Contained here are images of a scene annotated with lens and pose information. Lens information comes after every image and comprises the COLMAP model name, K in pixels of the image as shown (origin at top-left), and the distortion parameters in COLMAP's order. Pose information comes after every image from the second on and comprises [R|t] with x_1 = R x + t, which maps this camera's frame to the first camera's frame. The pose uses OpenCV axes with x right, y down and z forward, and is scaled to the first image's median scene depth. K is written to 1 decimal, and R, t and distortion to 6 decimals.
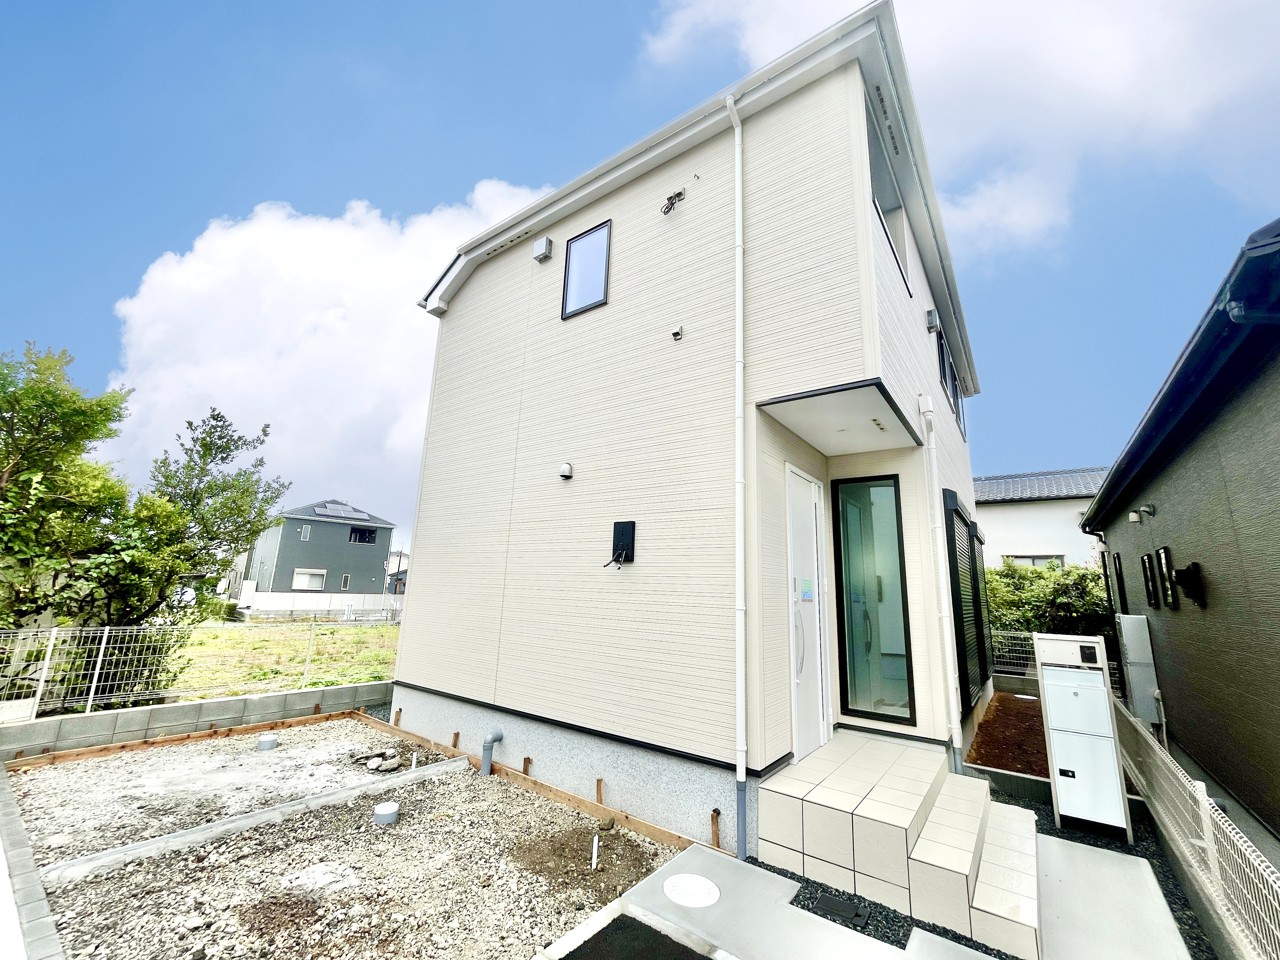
lens RADIAL K [[517.6, 0, 637.3], [0, 517.6, 477.0], [0, 0, 1]] dist [-0.002088, -0.000072]
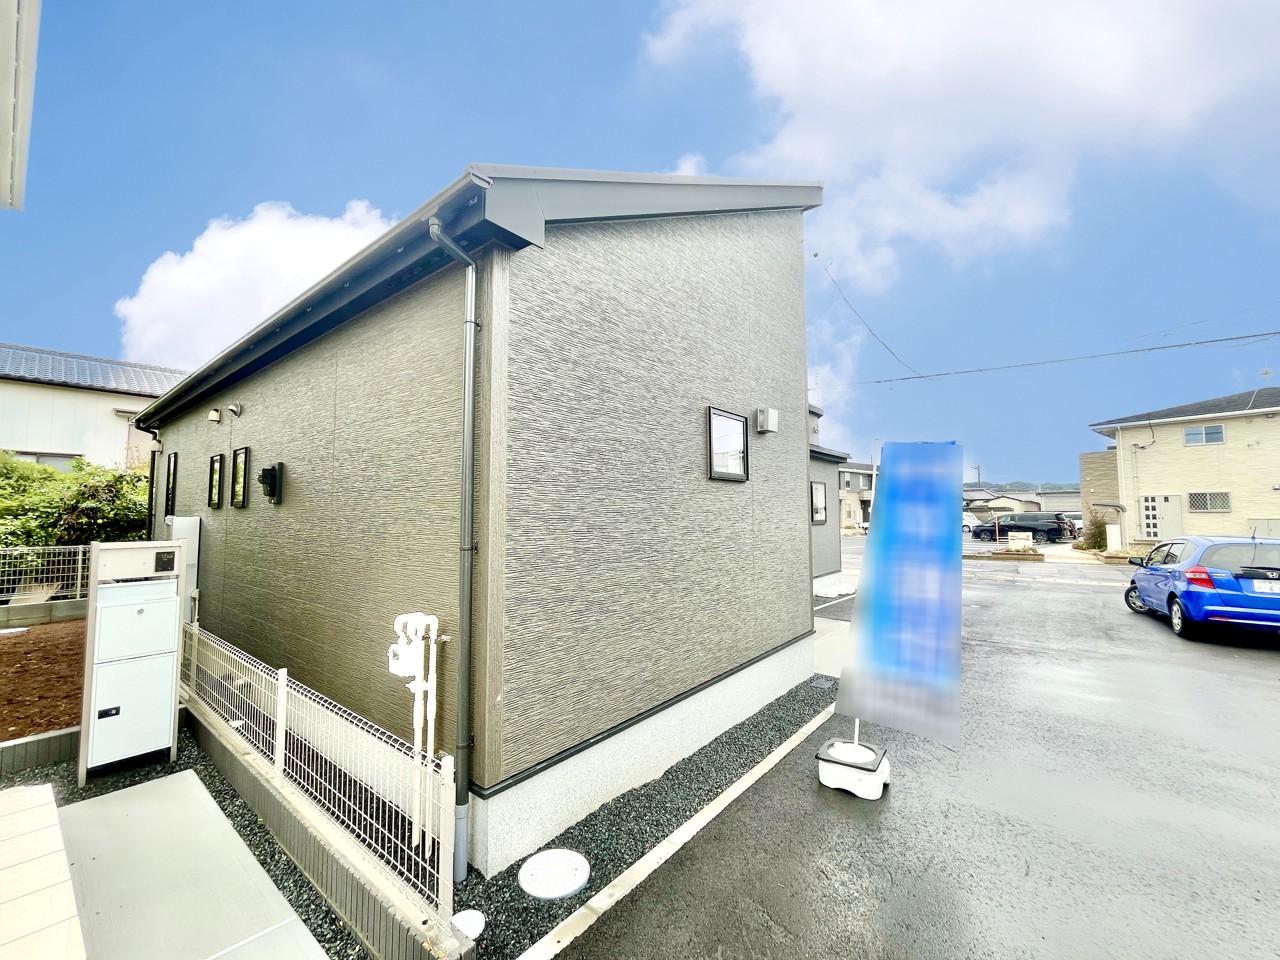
lens RADIAL K [[517.6, 0, 637.3], [0, 517.6, 478.6], [0, 0, 1]] dist [-0.002088, -0.000072]
pose [[0.044262, 0.029147, 0.998595, 0.057336], [-0.207959, 0.977947, -0.019327, 0.059672], [-0.977136, -0.206811, 0.049348, 0.207973]]
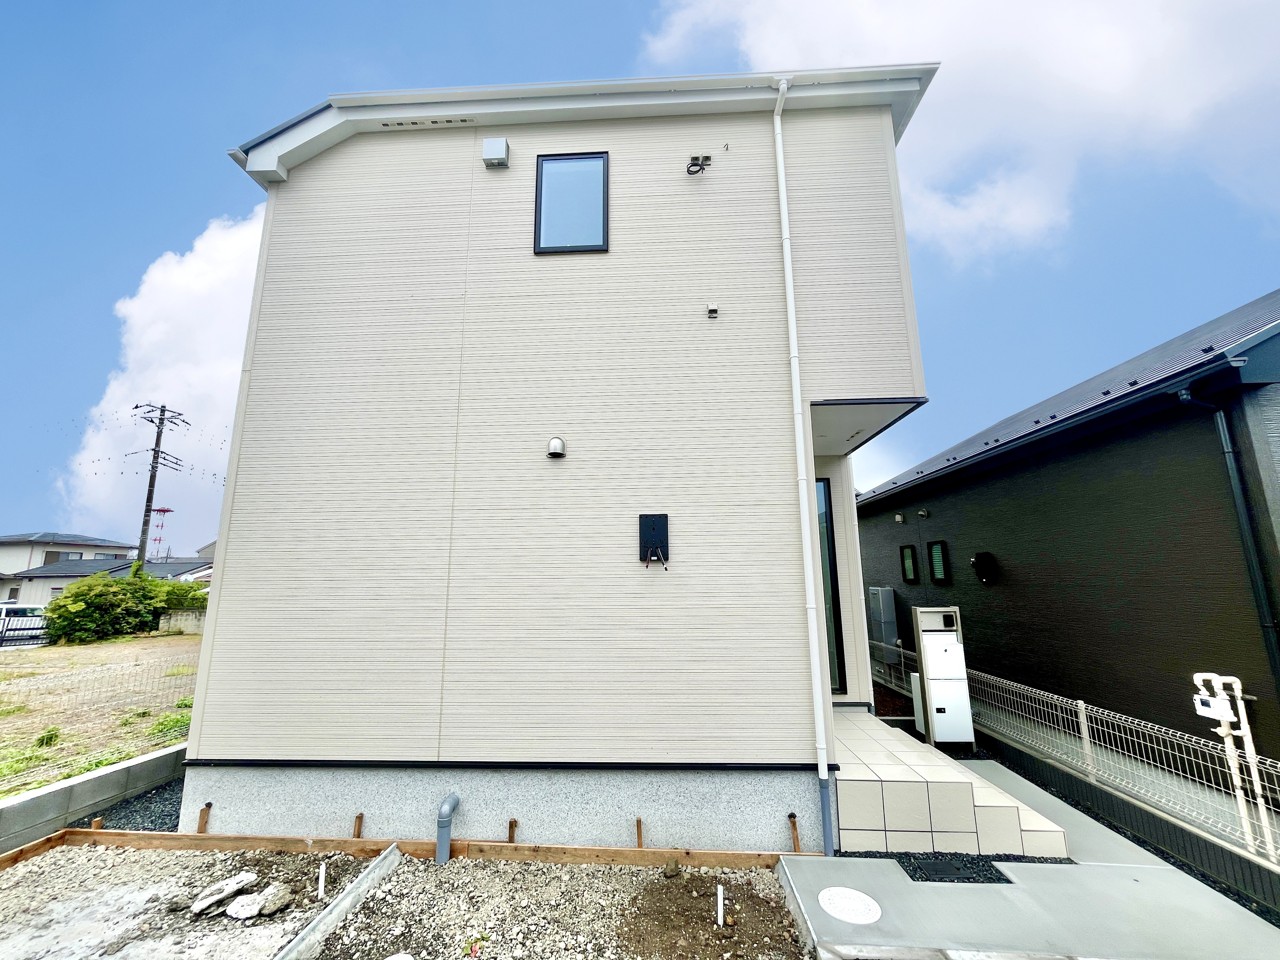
lens RADIAL K [[517.6, 0, 640.7], [0, 517.6, 477.6], [0, 0, 1]] dist [-0.002088, -0.000072]
pose [[0.832041, 0.062779, 0.551150, -0.507655], [-0.079068, 0.996852, 0.005818, 0.021307], [-0.549050, -0.048419, 0.834386, 0.287271]]
